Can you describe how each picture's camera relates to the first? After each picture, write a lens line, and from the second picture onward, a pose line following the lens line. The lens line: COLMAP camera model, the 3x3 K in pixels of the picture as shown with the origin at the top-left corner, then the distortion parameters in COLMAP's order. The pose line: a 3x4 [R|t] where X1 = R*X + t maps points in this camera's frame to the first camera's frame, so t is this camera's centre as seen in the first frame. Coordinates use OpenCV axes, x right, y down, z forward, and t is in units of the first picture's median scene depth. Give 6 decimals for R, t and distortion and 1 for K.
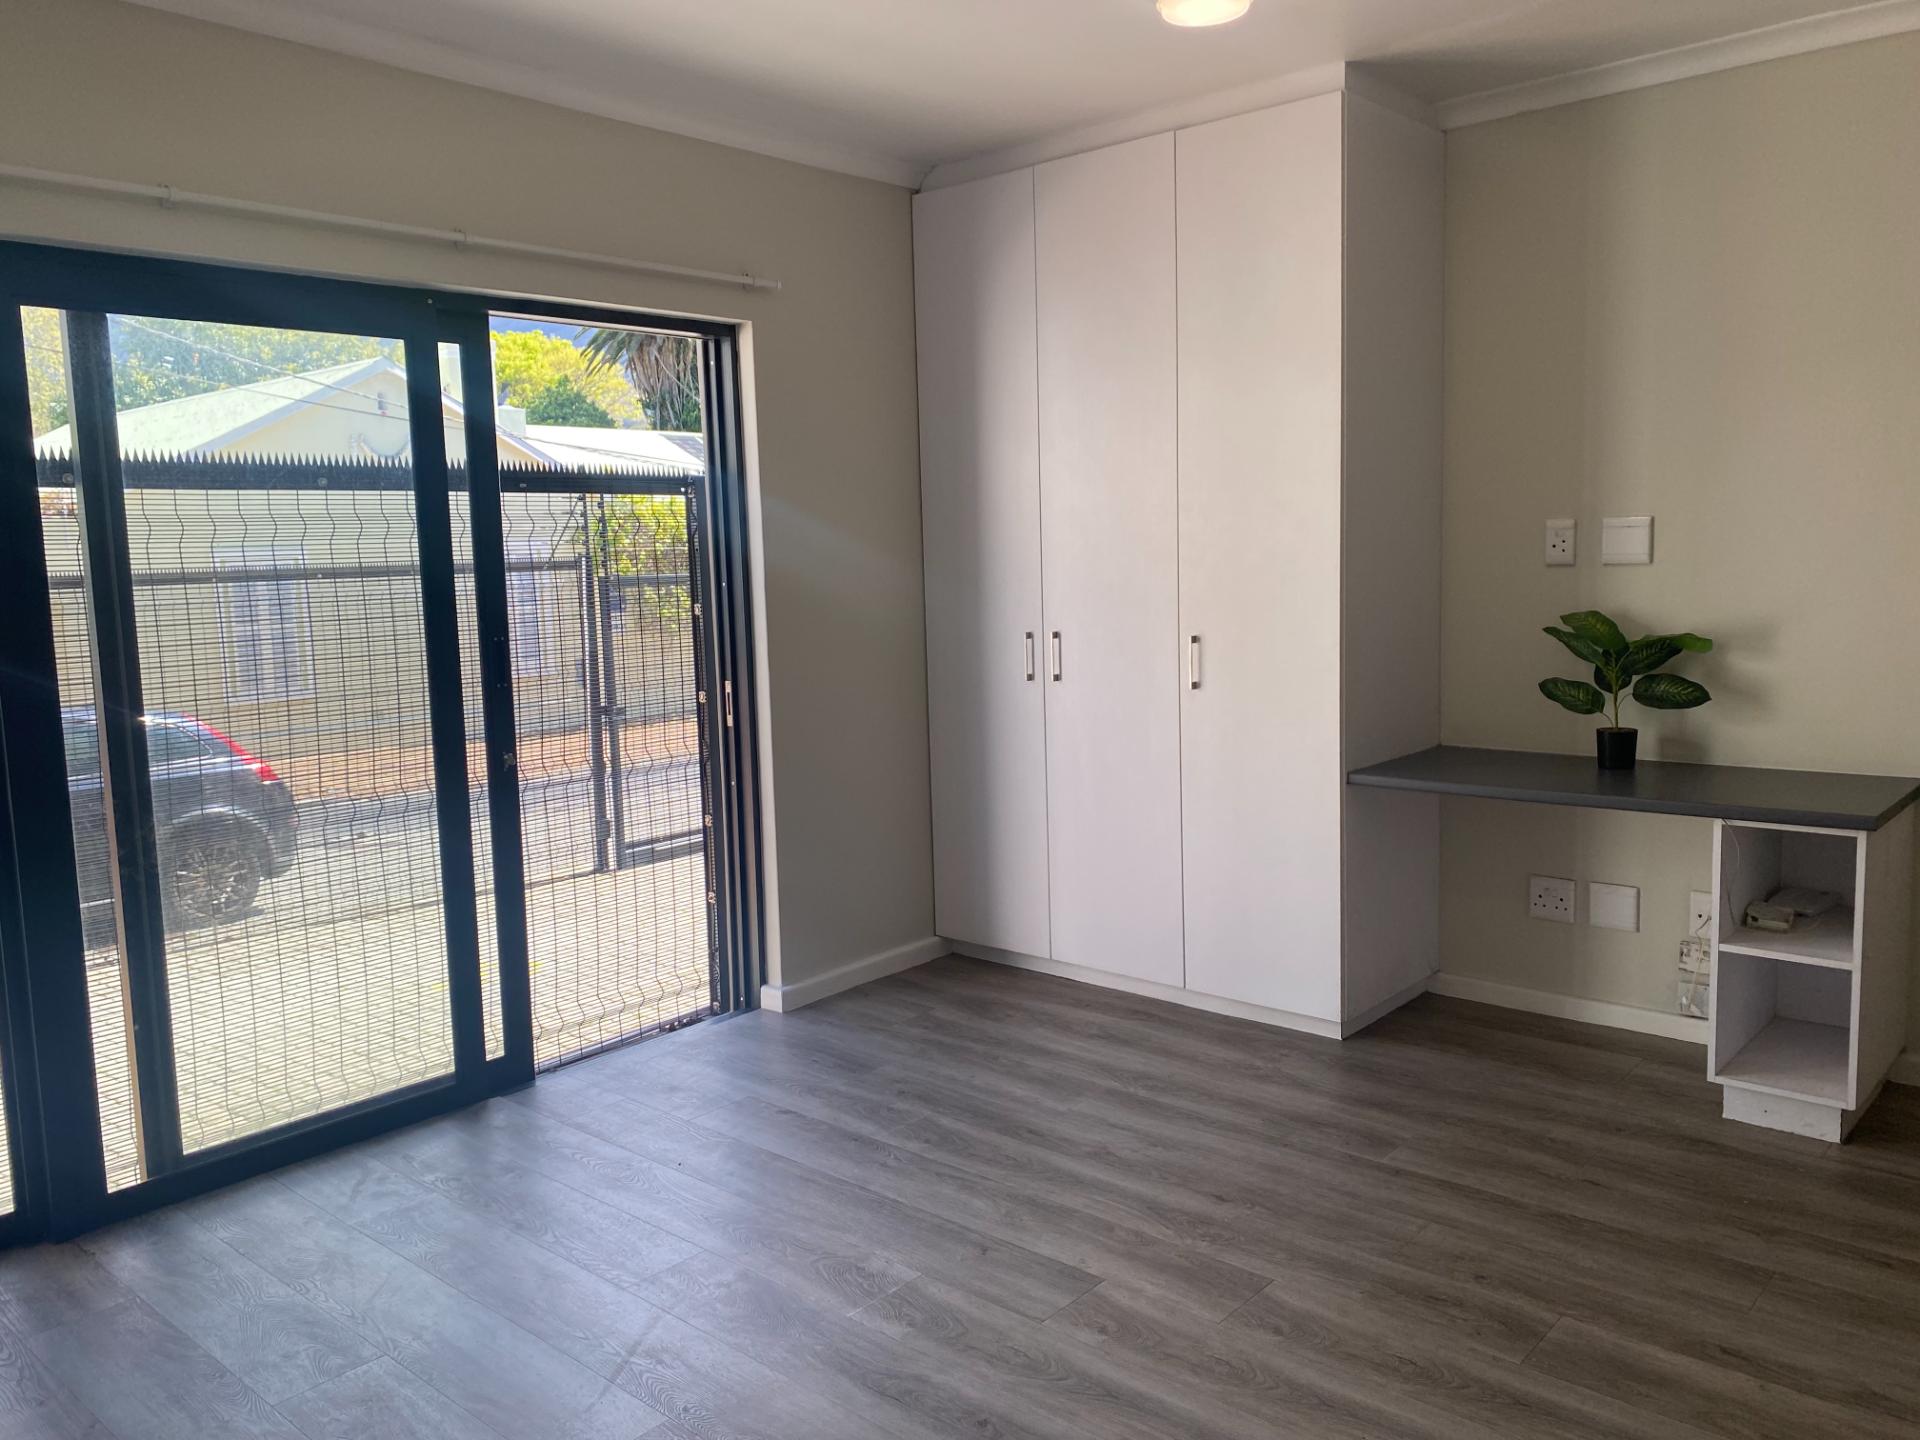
lens RADIAL K [[1467.2, 0, 959.0], [0, 1467.2, 717.3], [0, 0, 1]] dist [0.006335, 0.000743]
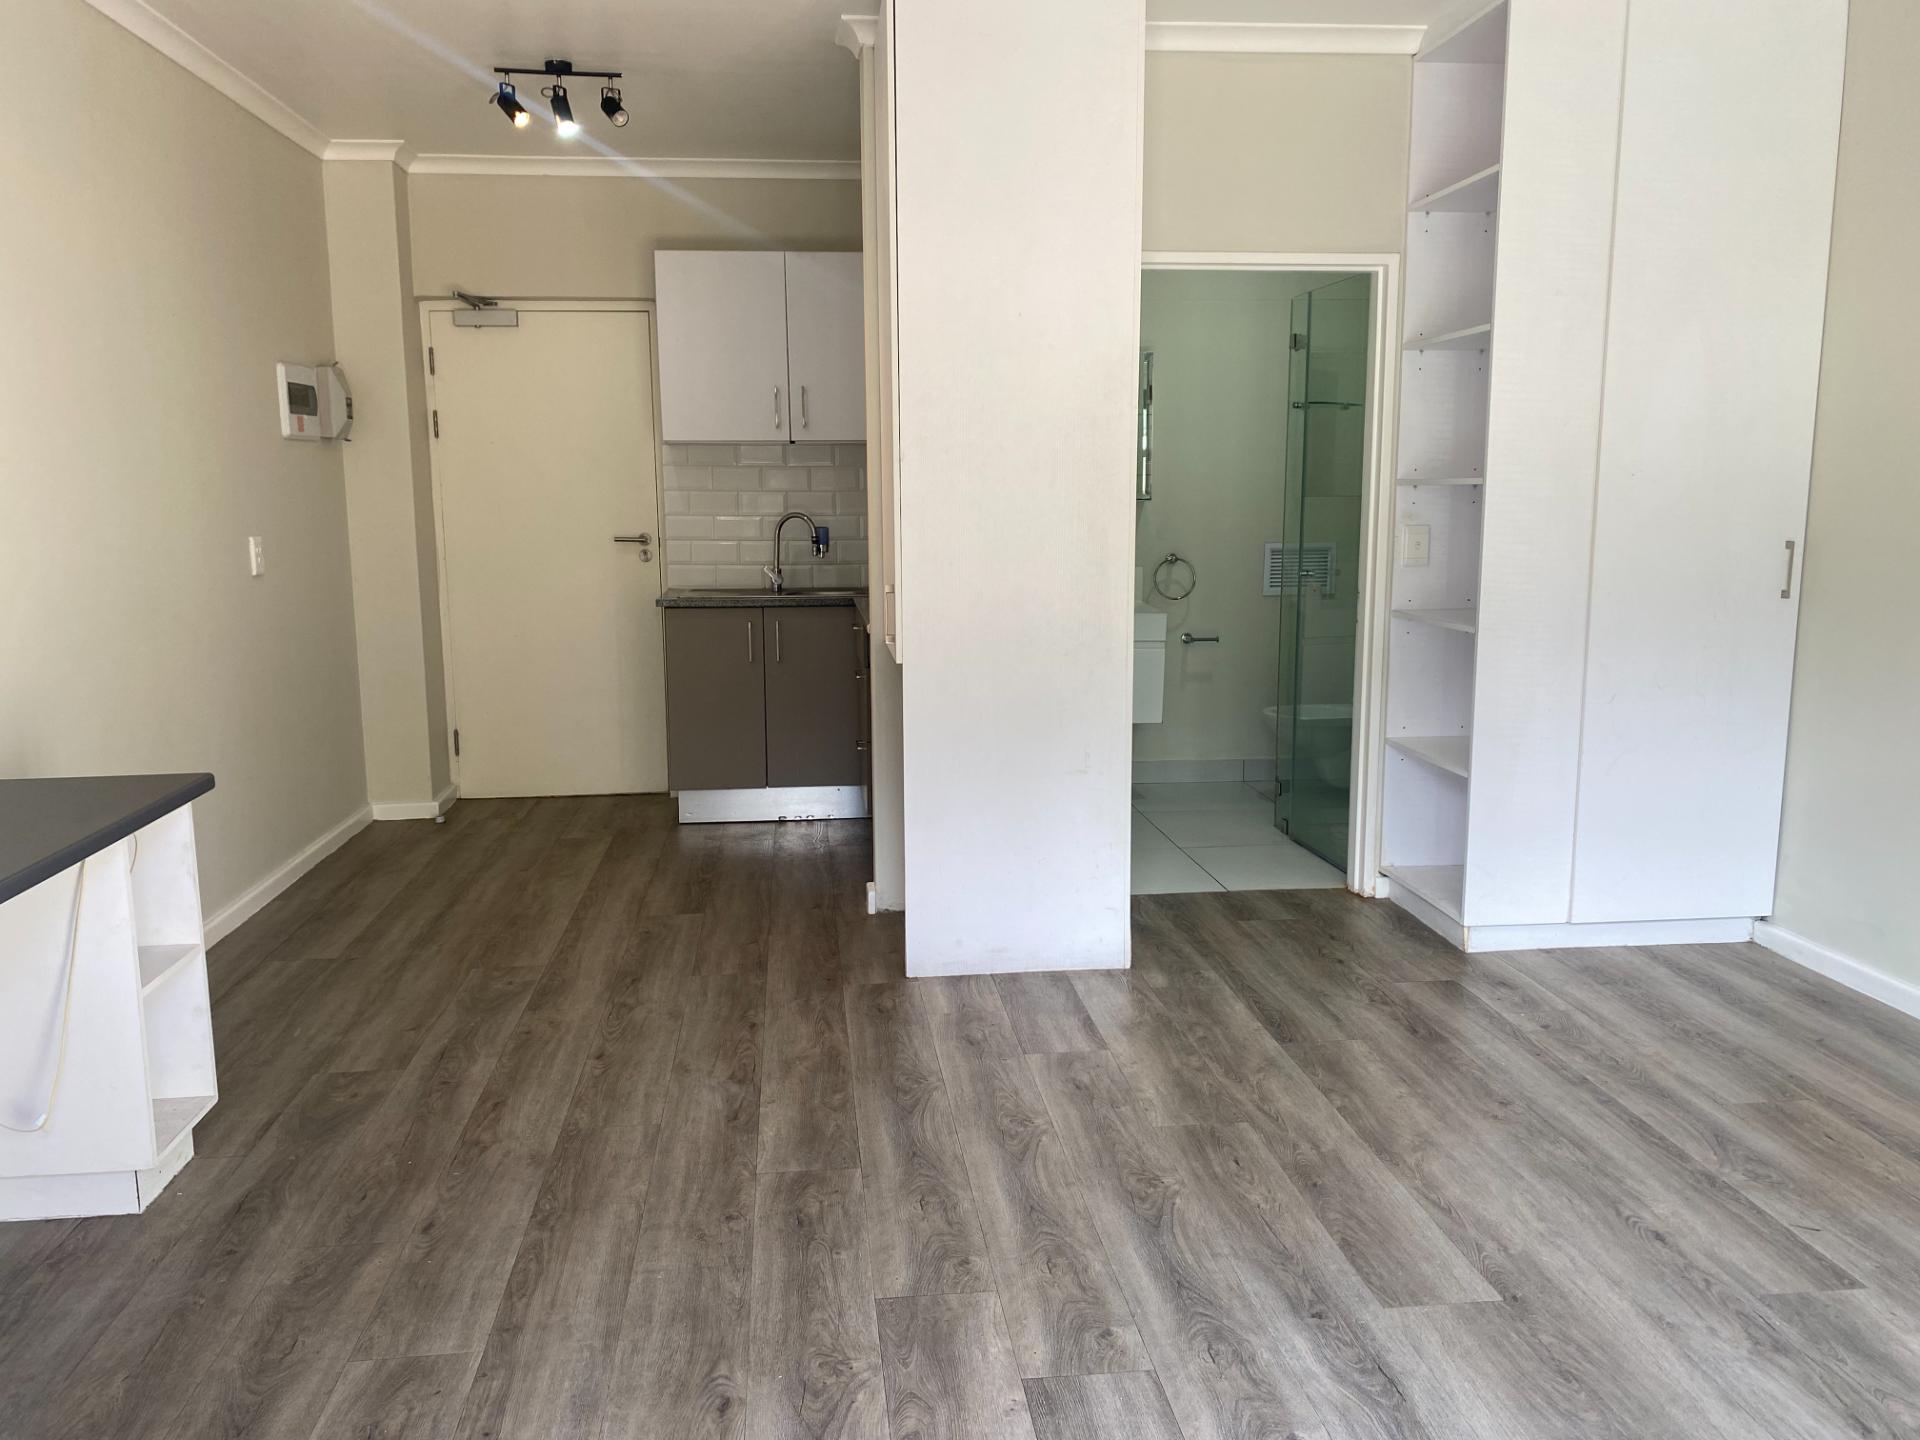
lens RADIAL K [[1467.2, 0, 958.1], [0, 1467.2, 721.0], [0, 0, 1]] dist [0.006335, 0.000743]
pose [[-0.740581, -0.068639, 0.668452, -0.361094], [0.112153, 0.968190, 0.223672, -0.125178], [-0.662542, 0.240616, -0.709325, 1.462404]]
